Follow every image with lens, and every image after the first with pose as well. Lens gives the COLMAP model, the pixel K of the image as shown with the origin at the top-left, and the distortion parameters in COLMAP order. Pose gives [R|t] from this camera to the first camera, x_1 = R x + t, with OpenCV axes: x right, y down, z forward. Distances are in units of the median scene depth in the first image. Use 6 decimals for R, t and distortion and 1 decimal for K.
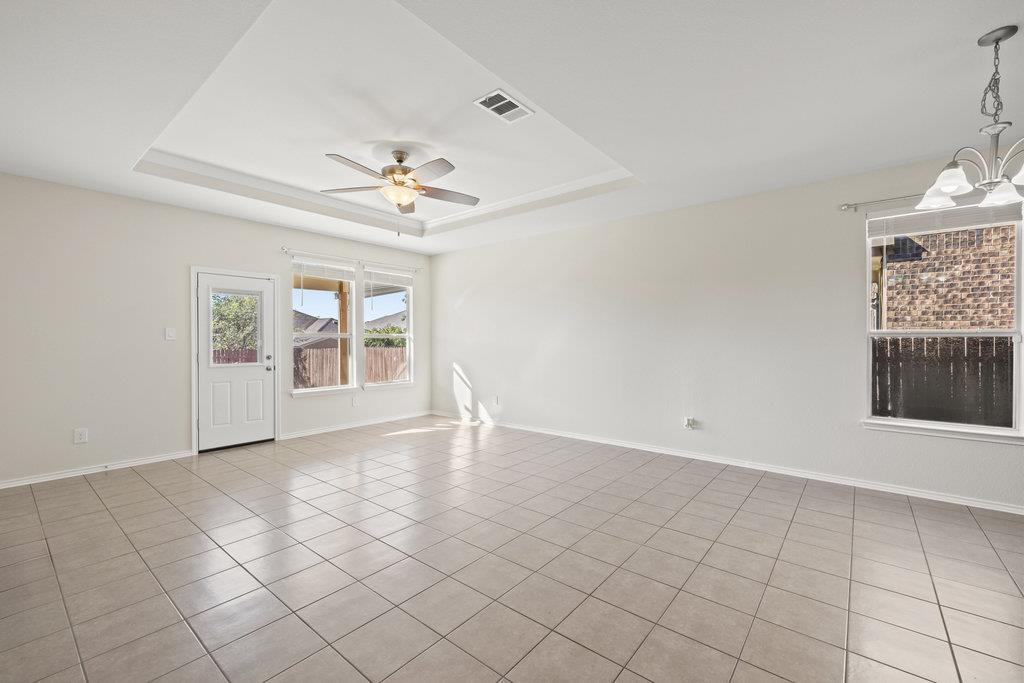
lens RADIAL K [[428.7, 0, 510.5], [0, 428.7, 341.4], [0, 0, 1]] dist [0.000954, 0.000373]
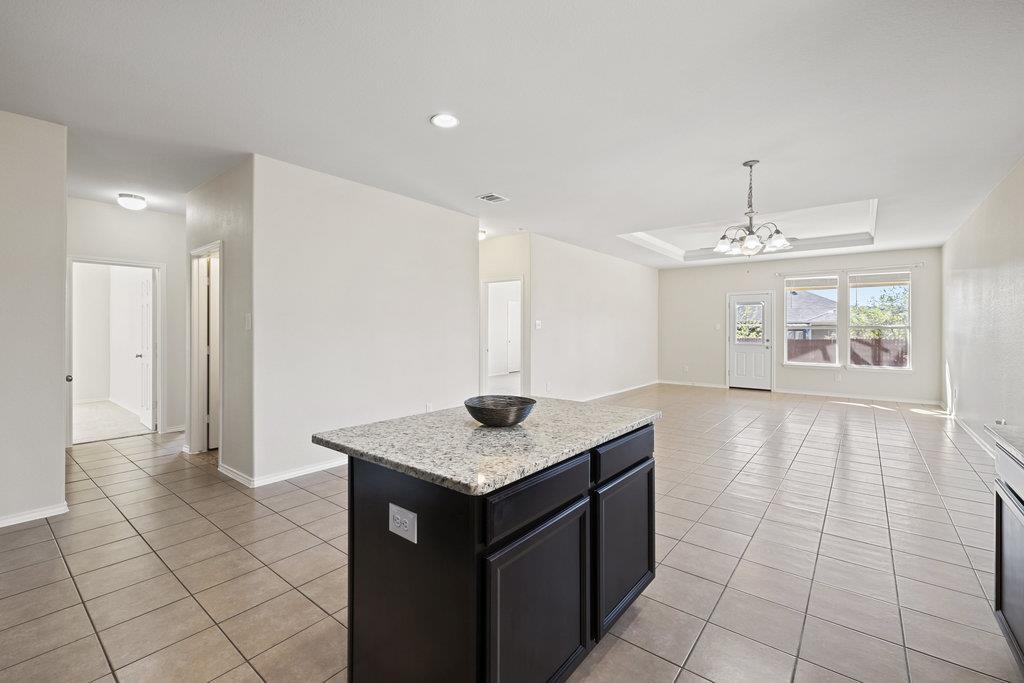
lens RADIAL K [[436.3, 0, 517.4], [0, 436.3, 327.3], [0, 0, 1]] dist [-0.000299, 0.000136]
pose [[0.016953, -0.001709, -0.999855, 1.132456], [-0.007158, 0.999973, -0.001831, -0.004391], [0.999831, 0.007188, 0.016940, -0.001600]]
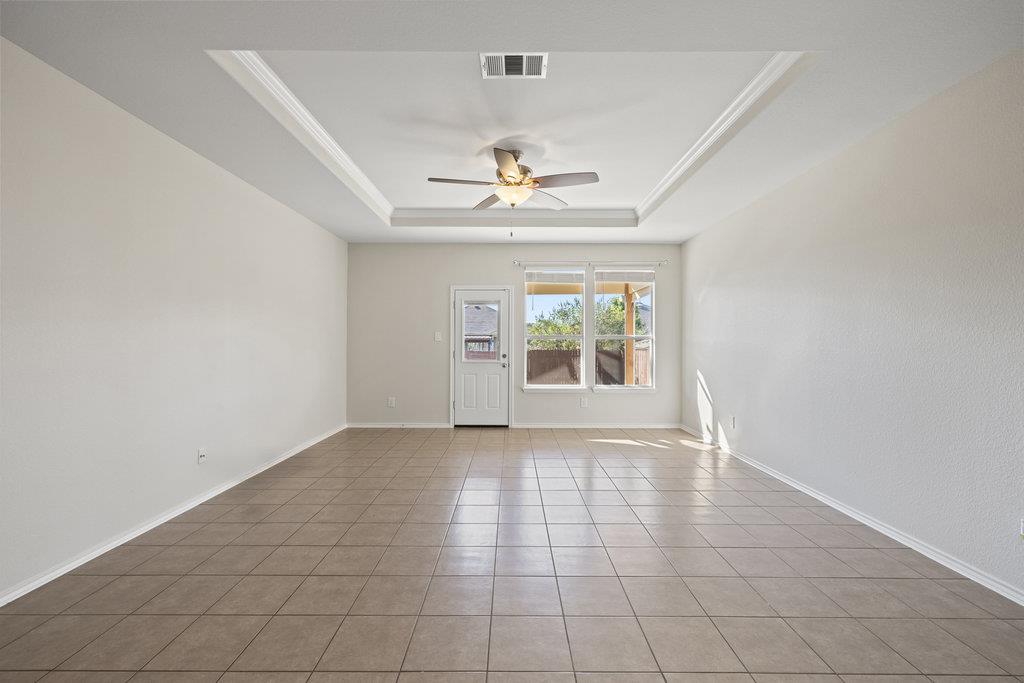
lens RADIAL K [[428.7, 0, 510.5], [0, 428.7, 341.4], [0, 0, 1]] dist [0.000954, 0.000373]
pose [[0.632181, 0.001833, -0.774818, 0.367860], [-0.006938, 0.999971, -0.003295, 0.000559], [0.774790, 0.007459, 0.632175, 0.270320]]
